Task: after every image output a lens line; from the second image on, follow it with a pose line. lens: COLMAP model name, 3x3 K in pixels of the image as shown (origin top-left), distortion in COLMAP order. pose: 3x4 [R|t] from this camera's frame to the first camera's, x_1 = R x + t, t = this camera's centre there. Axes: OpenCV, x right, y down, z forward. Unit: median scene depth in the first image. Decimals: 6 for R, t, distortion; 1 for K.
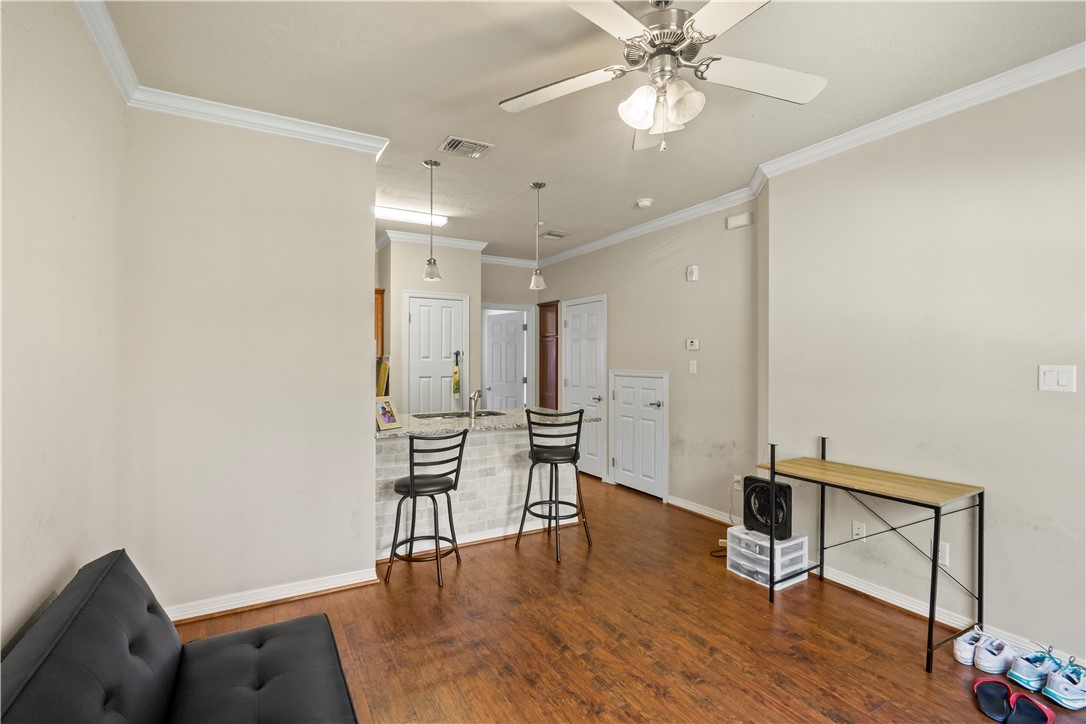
lens RADIAL K [[501.8, 0, 548.0], [0, 501.8, 360.3], [0, 0, 1]] dist [-0.008452, 0.001311]
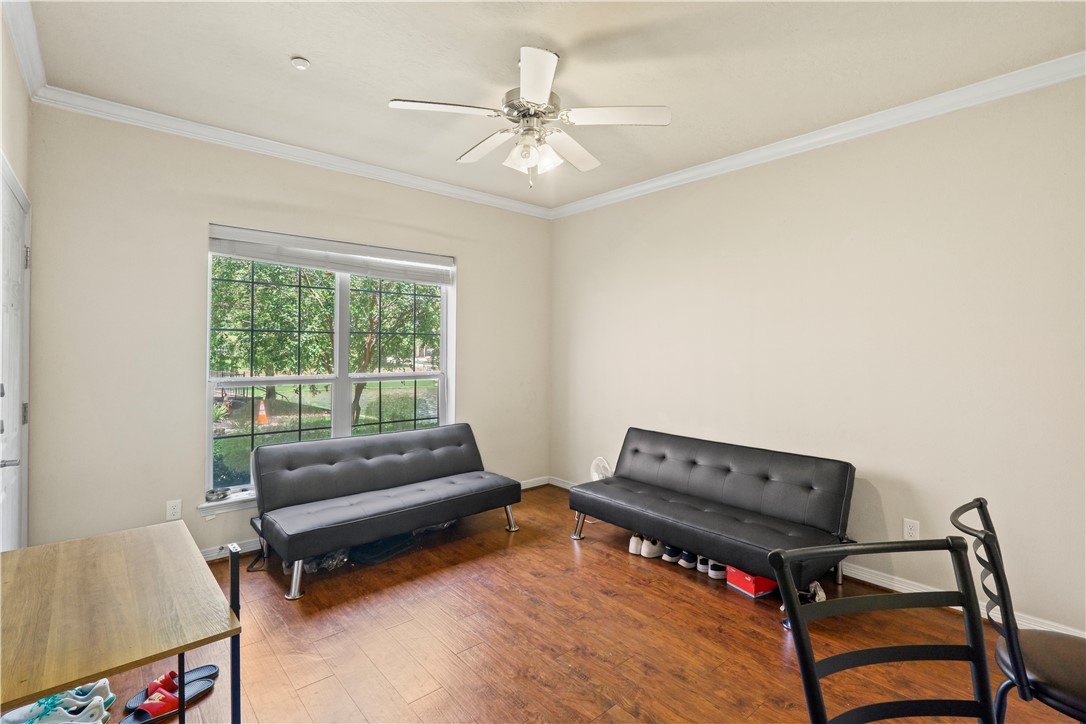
lens RADIAL K [[501.8, 0, 555.0], [0, 501.8, 346.8], [0, 0, 1]] dist [-0.008452, 0.001311]
pose [[-0.979889, -0.010286, -0.199279, 0.223851], [-0.011284, 0.999929, 0.003872, -0.004137], [0.199225, 0.006043, -0.979935, 1.212045]]
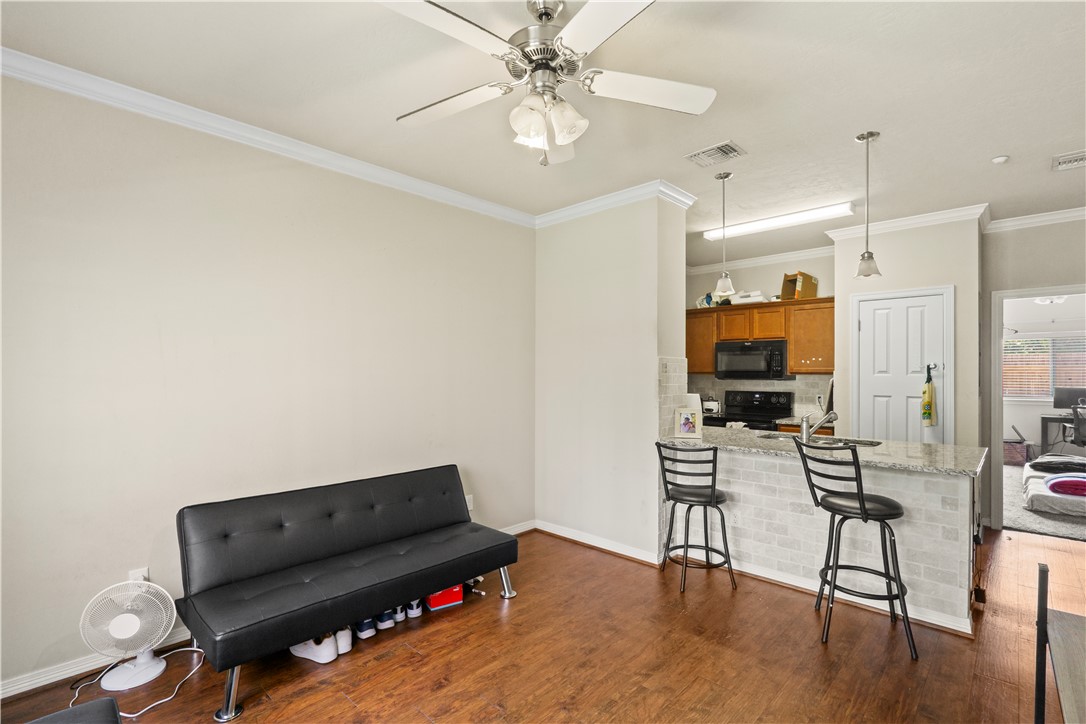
lens RADIAL K [[501.8, 0, 527.1], [0, 501.8, 376.9], [0, 0, 1]] dist [-0.008452, 0.001311]
pose [[0.263091, 0.005406, -0.964756, 0.621452], [-0.002429, 0.999985, 0.004941, -0.000536], [0.964768, 0.001043, 0.263100, 0.365709]]
